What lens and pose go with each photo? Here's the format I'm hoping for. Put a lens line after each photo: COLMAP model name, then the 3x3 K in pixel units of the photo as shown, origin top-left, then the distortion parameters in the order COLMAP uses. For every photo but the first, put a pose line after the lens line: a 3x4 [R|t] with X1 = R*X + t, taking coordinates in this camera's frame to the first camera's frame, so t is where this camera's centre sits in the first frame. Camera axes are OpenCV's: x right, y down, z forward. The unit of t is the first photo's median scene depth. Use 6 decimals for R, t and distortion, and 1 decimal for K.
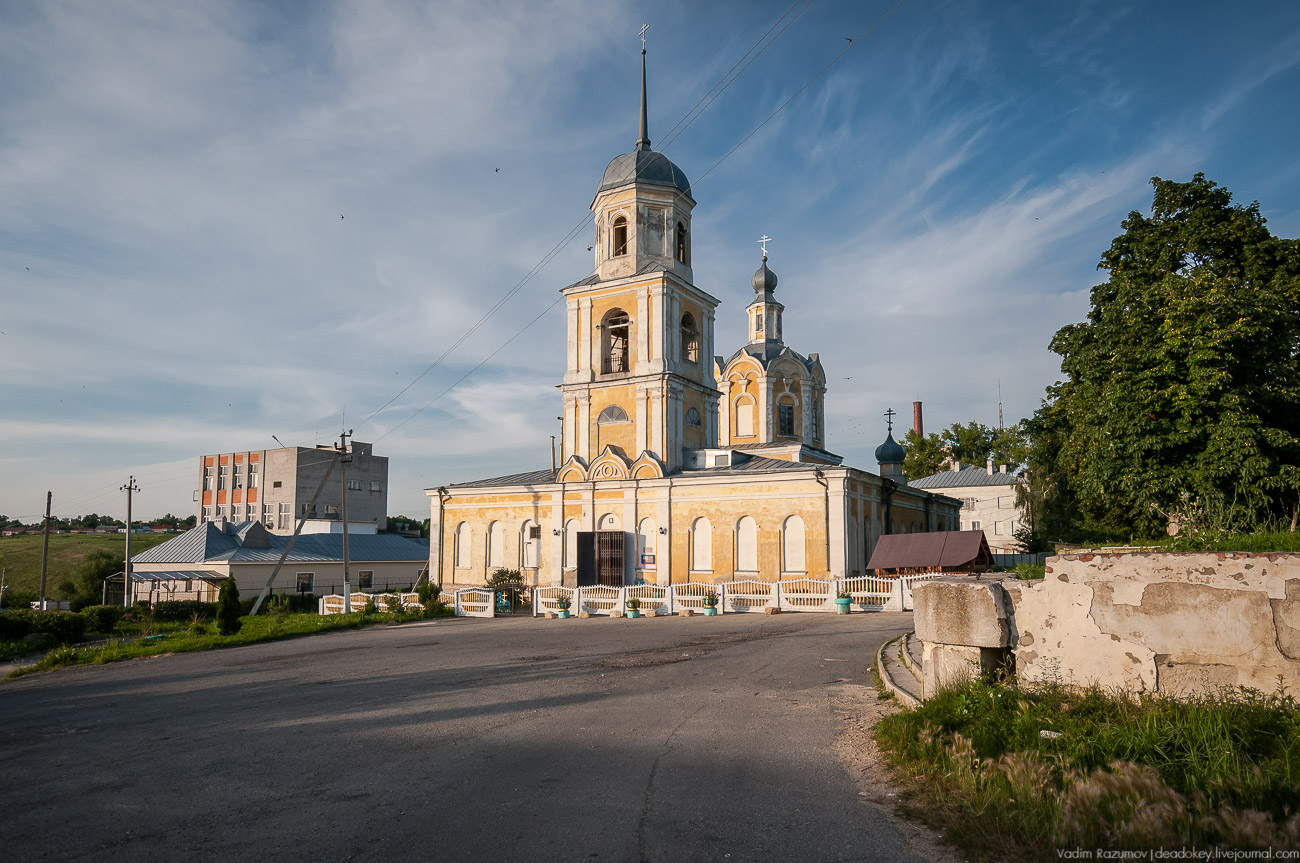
lens RADIAL K [[859.9, 0, 649.7], [0, 859.9, 486.5], [0, 0, 1]] dist [-0.006030, -0.000580]
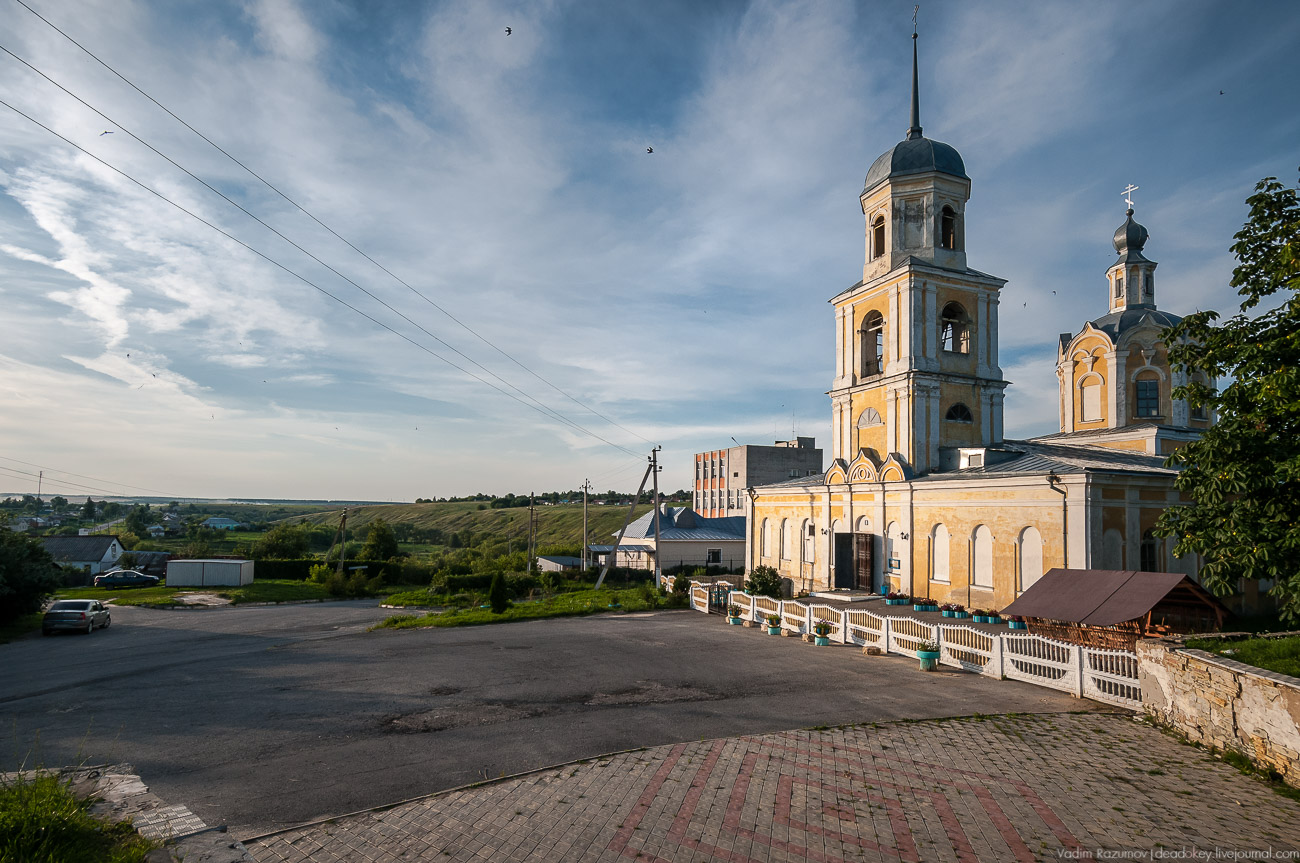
lens RADIAL K [[696.8, 0, 643.7], [0, 696.8, 486.5], [0, 0, 1]] dist [0.002113, -0.000081]
pose [[0.785878, -0.012276, -0.618260, 0.249616], [0.033445, 0.999183, 0.022674, -0.029433], [0.617477, -0.038497, 0.785647, 0.187637]]
